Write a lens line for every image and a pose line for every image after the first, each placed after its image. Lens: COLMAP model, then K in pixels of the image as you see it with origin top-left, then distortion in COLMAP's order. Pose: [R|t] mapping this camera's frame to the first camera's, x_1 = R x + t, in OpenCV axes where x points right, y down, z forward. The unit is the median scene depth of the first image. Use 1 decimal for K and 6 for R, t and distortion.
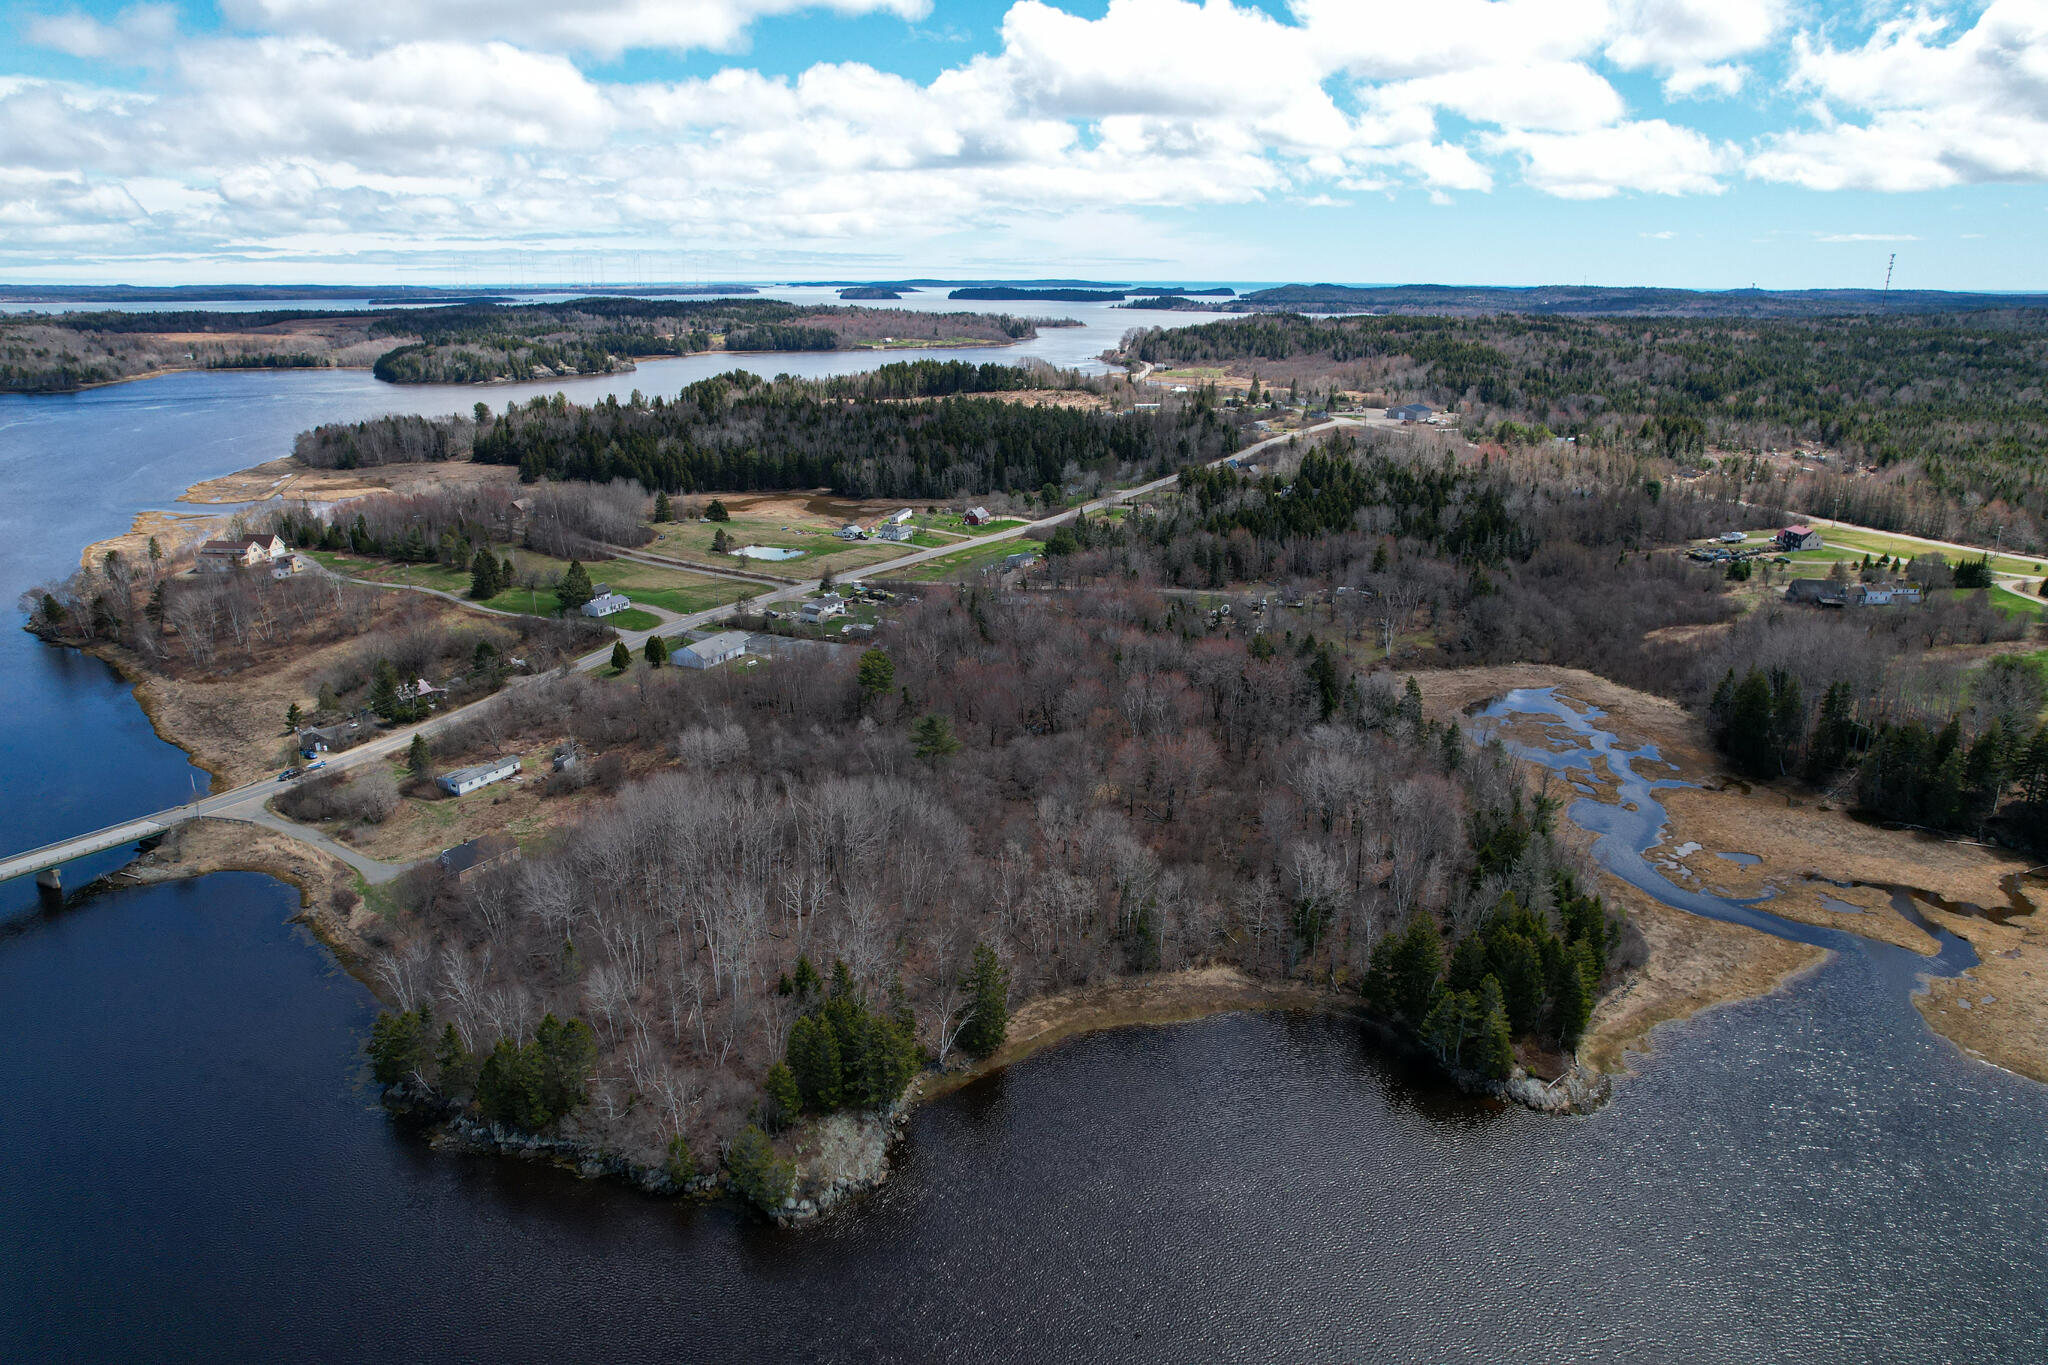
lens RADIAL K [[1320.2, 0, 1013.9], [0, 1320.2, 678.3], [0, 0, 1]] dist [-0.072857, 0.064069]
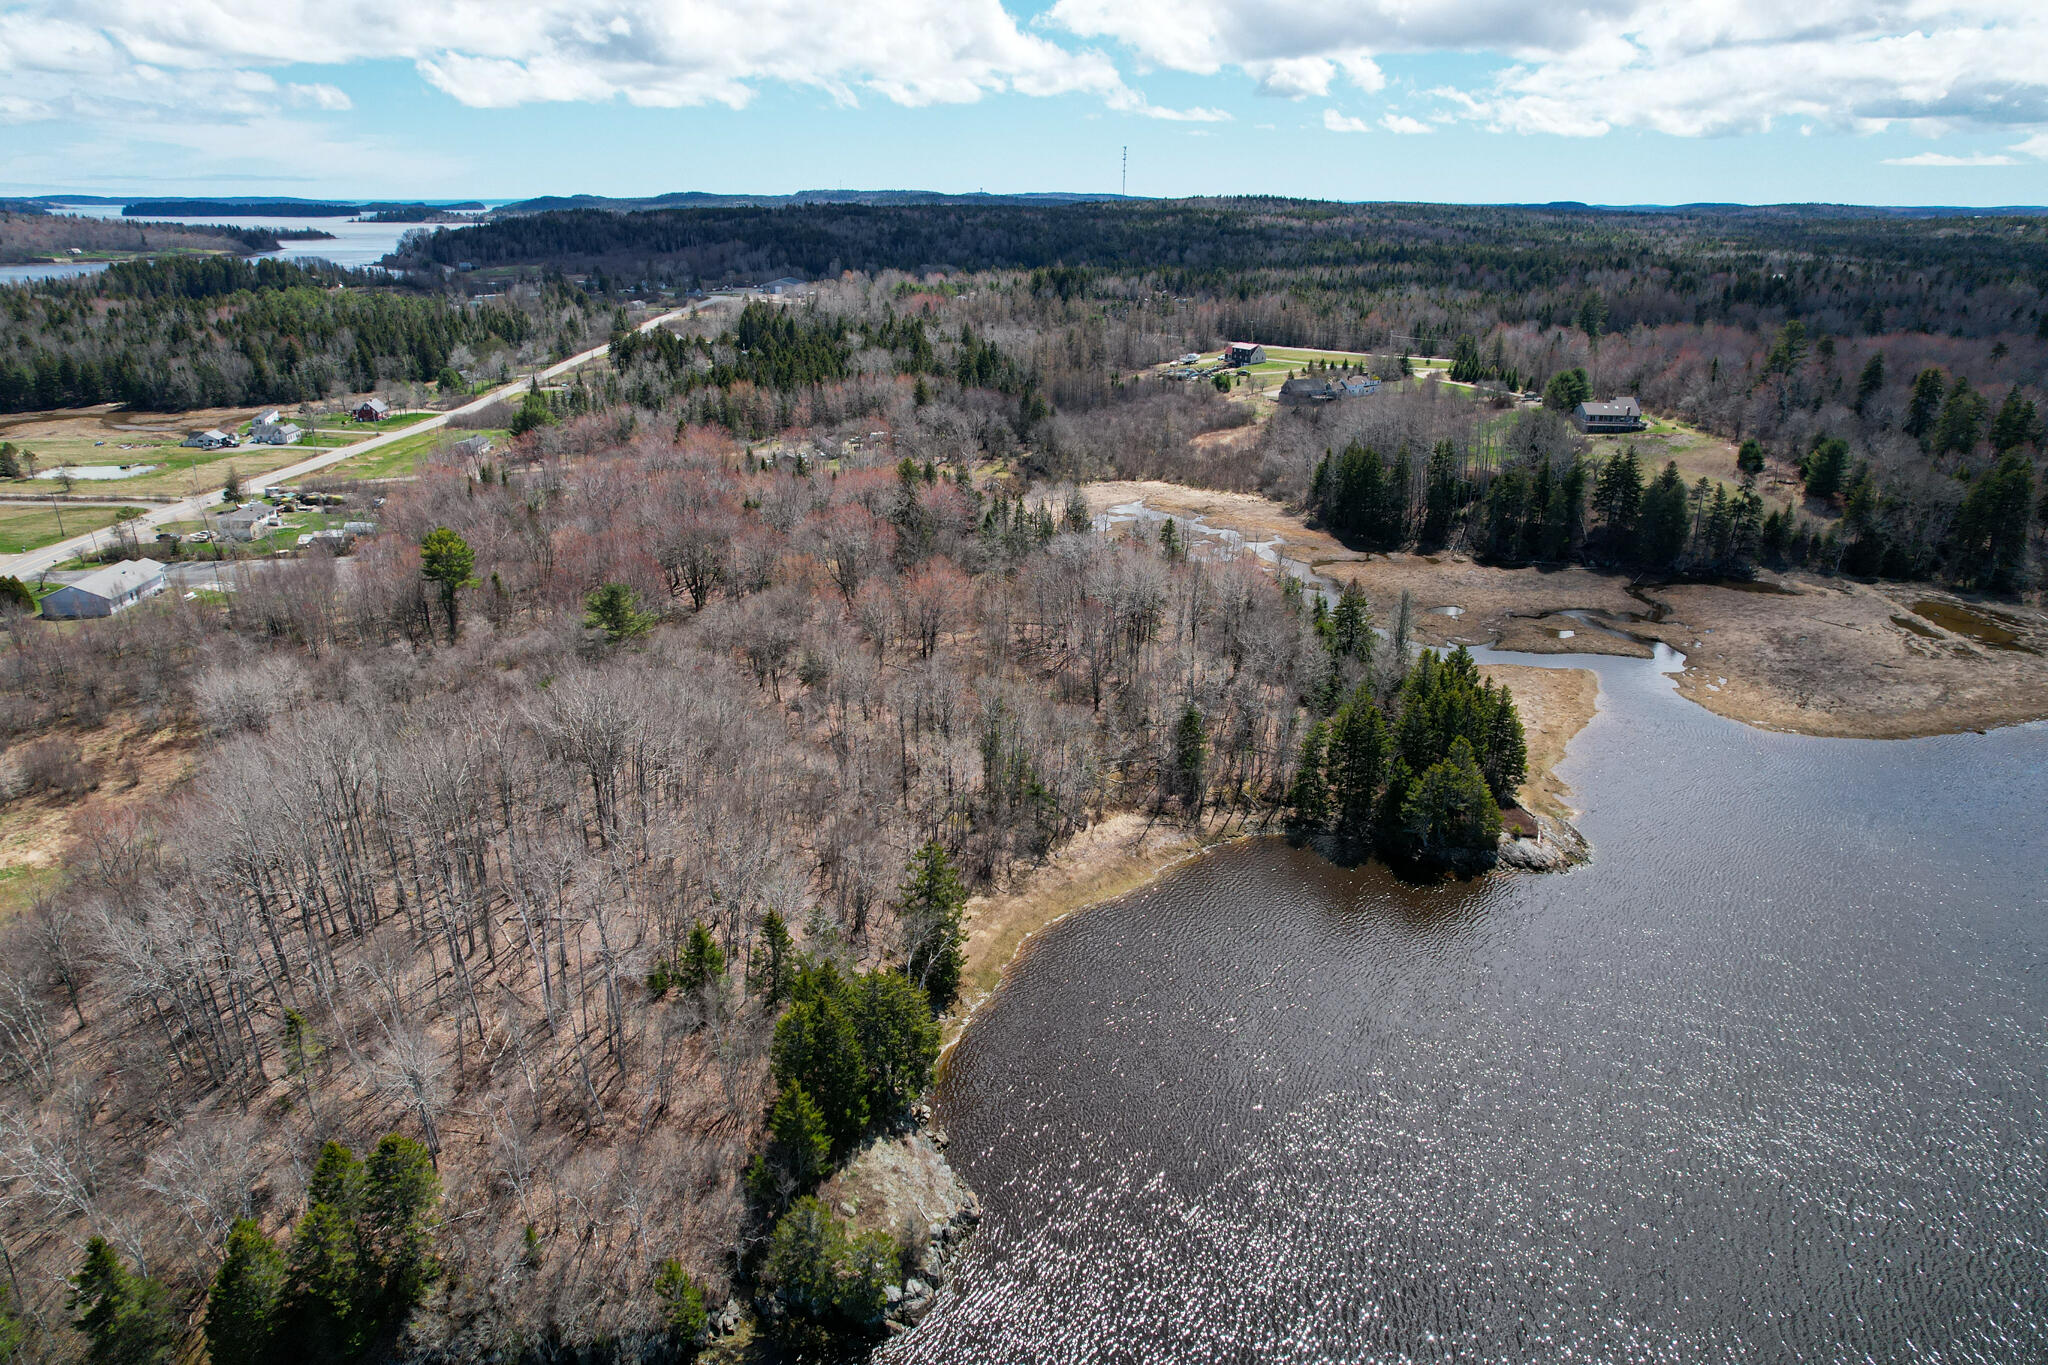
lens RADIAL K [[1320.2, 0, 1025.2], [0, 1320.2, 680.2], [0, 0, 1]] dist [-0.072857, 0.064069]
pose [[0.855964, -0.178587, 0.485213, -0.126739], [0.149188, 0.983847, 0.098931, 0.023371], [-0.495043, -0.012293, 0.868781, 0.153485]]
